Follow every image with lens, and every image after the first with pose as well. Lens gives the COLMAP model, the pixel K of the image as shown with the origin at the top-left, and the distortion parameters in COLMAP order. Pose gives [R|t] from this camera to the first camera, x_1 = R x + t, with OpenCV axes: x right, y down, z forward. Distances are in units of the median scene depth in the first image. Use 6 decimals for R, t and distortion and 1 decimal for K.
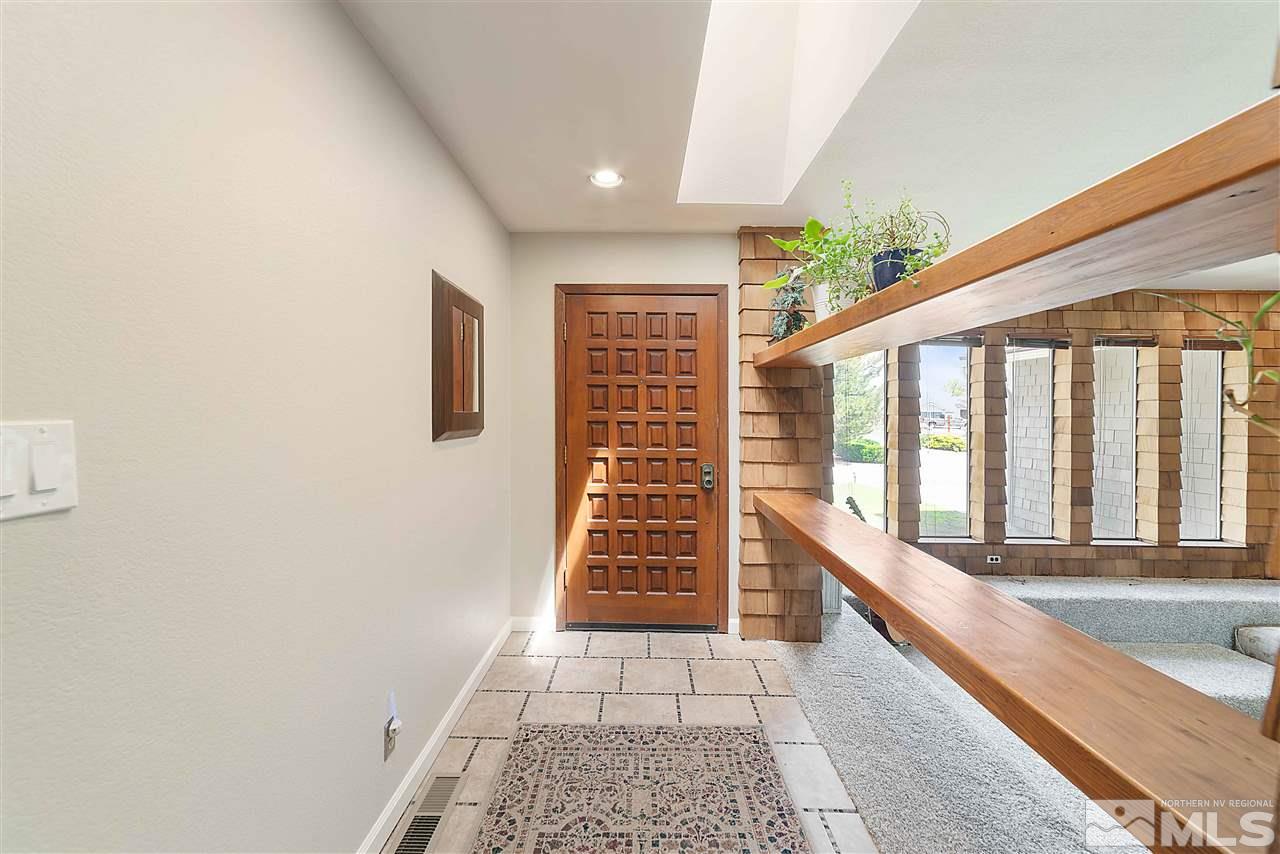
lens RADIAL K [[509.9, 0, 643.4], [0, 509.9, 420.1], [0, 0, 1]] dist [-0.007447, 0.003500]
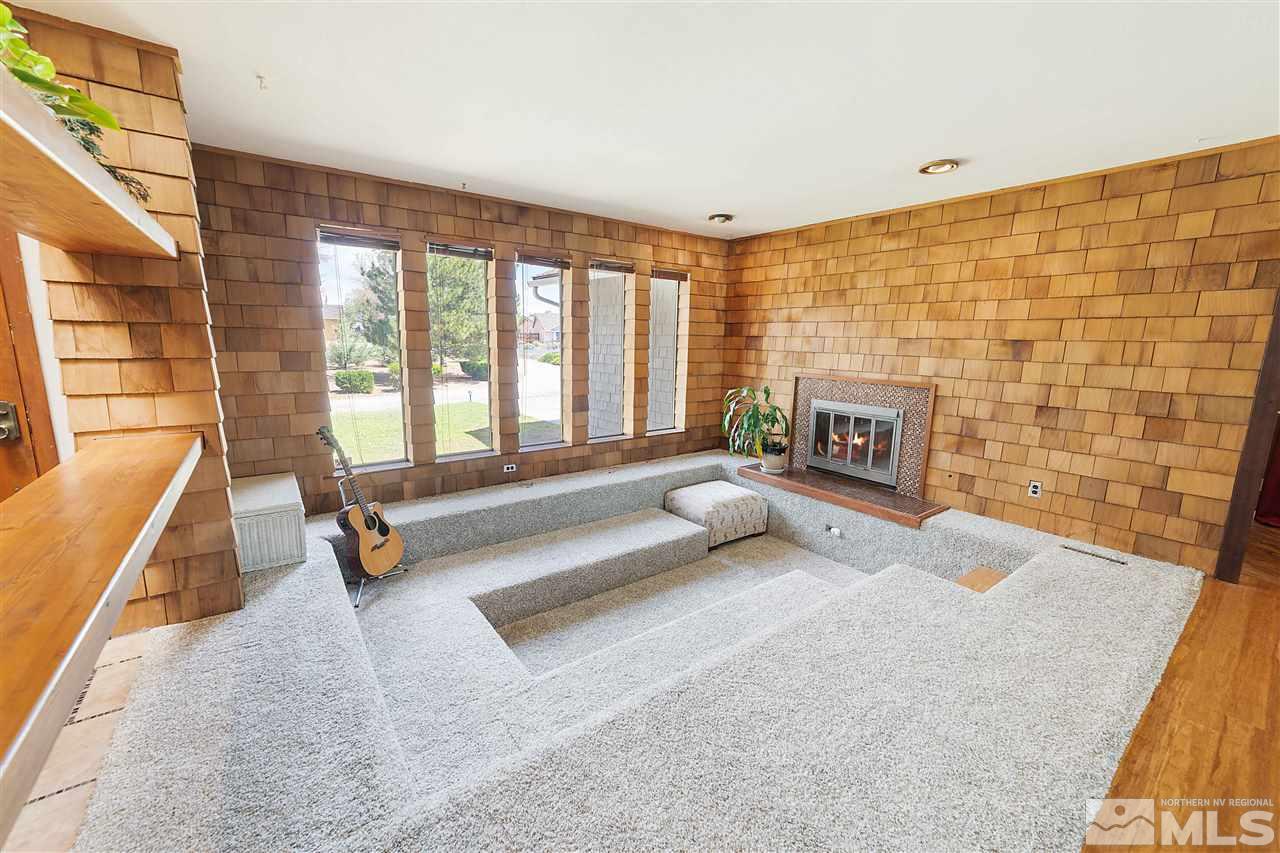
lens RADIAL K [[509.9, 0, 642.2], [0, 509.9, 424.5], [0, 0, 1]] dist [-0.007447, 0.003500]
pose [[0.795205, -0.099902, 0.598054, 0.283044], [-0.002632, 0.985755, 0.168165, 0.003393], [-0.606335, -0.135300, 0.783615, 0.006408]]
